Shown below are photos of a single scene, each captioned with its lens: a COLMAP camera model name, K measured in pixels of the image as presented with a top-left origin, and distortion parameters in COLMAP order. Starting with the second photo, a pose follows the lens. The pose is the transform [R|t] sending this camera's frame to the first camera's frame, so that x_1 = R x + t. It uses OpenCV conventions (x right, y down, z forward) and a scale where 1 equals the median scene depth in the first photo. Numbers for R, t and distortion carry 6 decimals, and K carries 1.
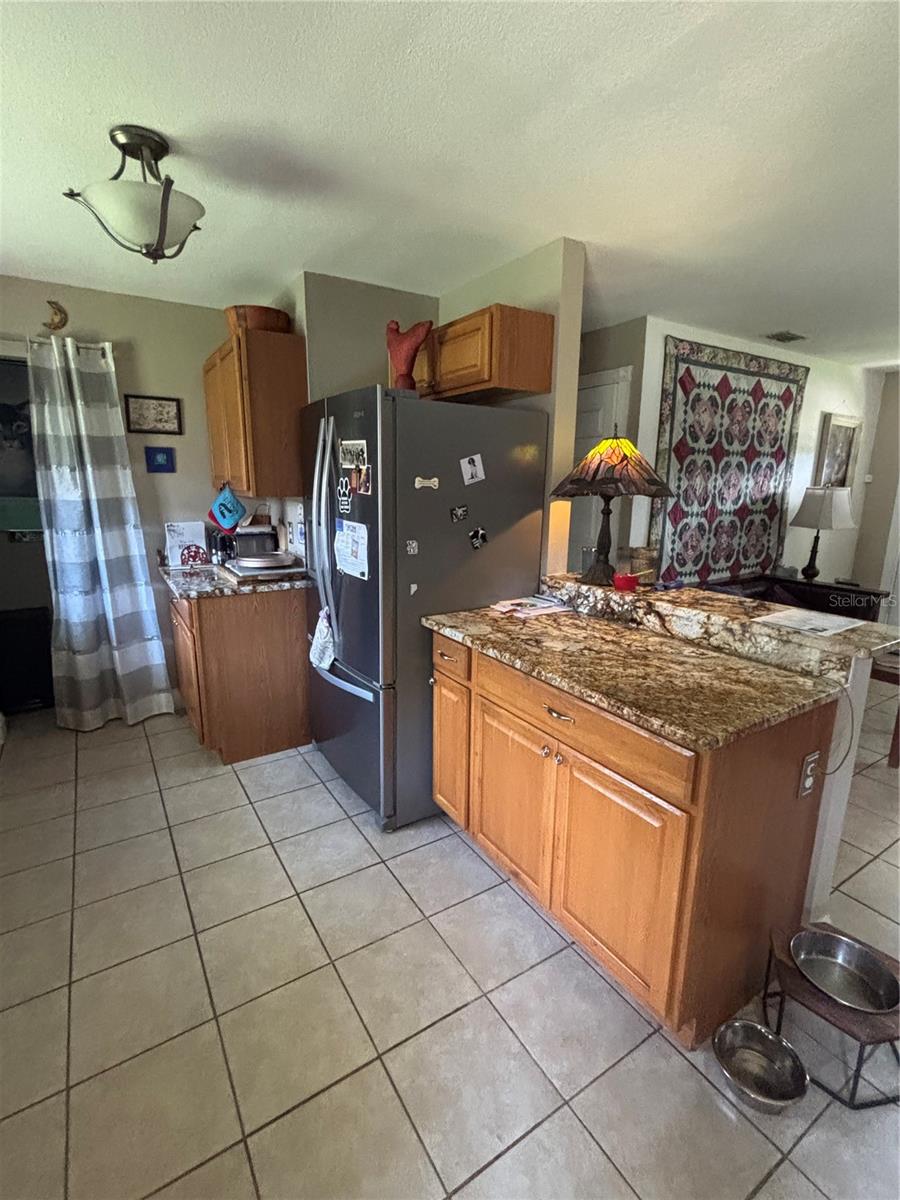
lens RADIAL K [[558.5, 0, 447.3], [0, 558.5, 596.4], [0, 0, 1]] dist [0.004032, -0.004315]
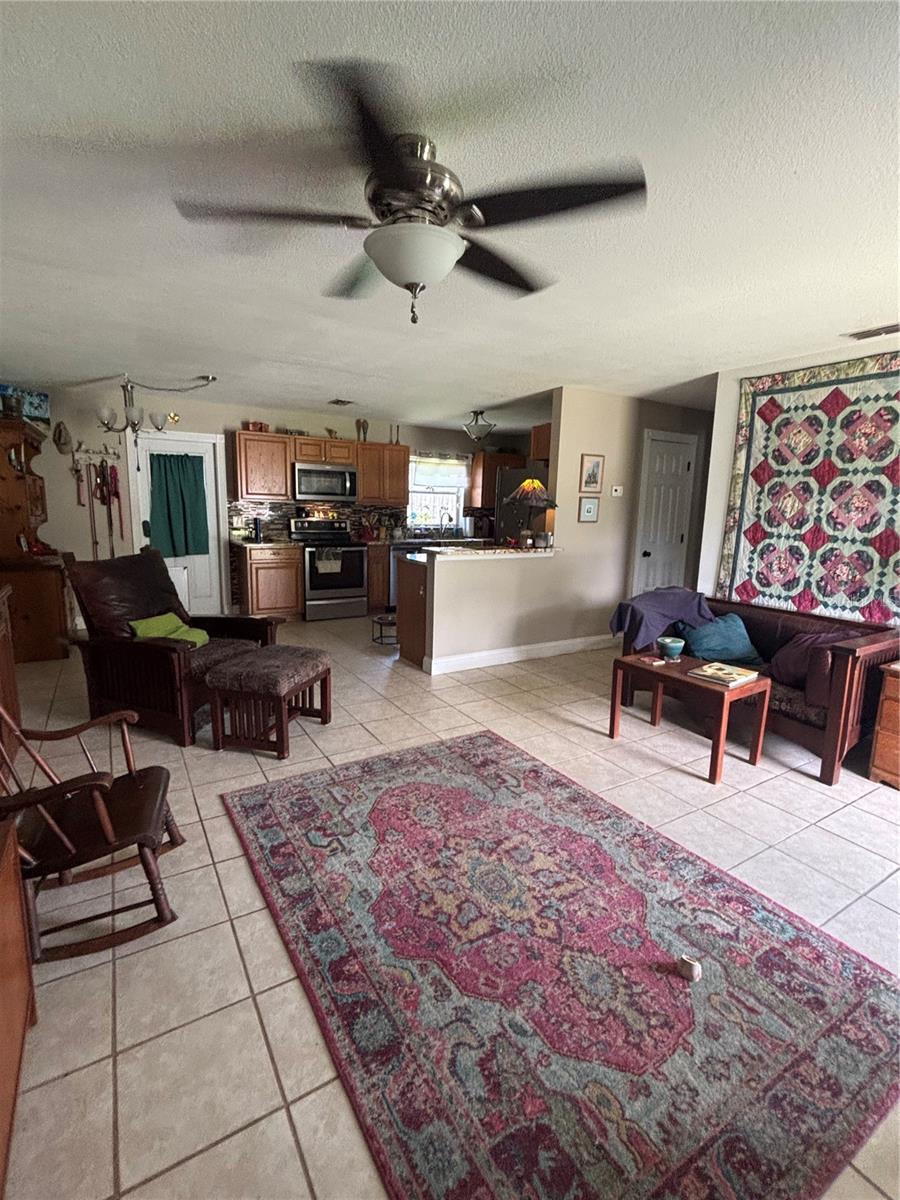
lens RADIAL K [[555.9, 0, 451.6], [0, 555.9, 595.2], [0, 0, 1]] dist [0.001878, 0.000557]
pose [[-0.019990, 0.154476, -0.987794, 1.506593], [-0.236485, 0.959226, 0.154794, -0.063389], [0.971430, 0.236692, 0.017357, 0.458798]]
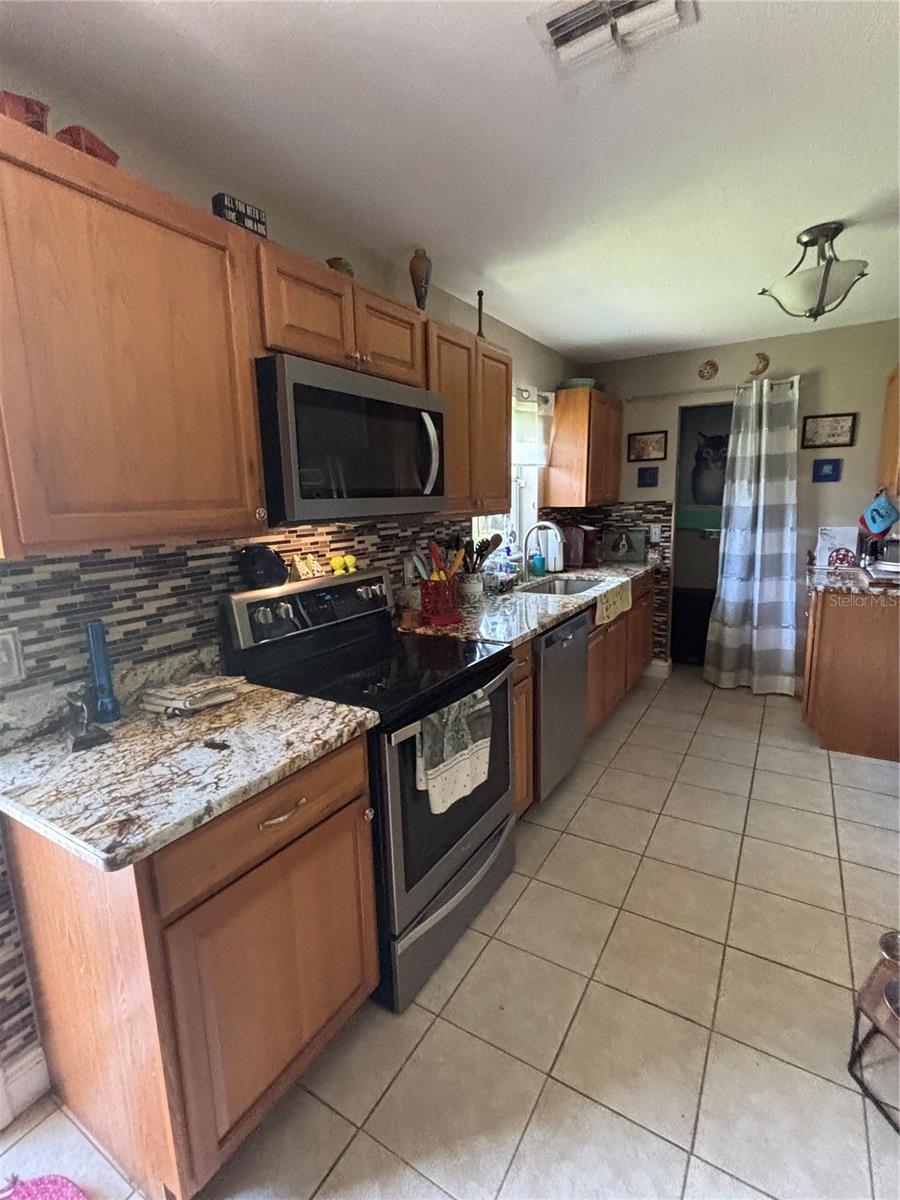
lens RADIAL K [[558.5, 0, 447.3], [0, 558.5, 596.4], [0, 0, 1]] dist [0.004032, -0.004315]
pose [[0.433721, 0.140861, -0.889969, 0.179559], [-0.160989, 0.983926, 0.077275, 0.037321], [0.886549, 0.109759, 0.449427, -0.139807]]
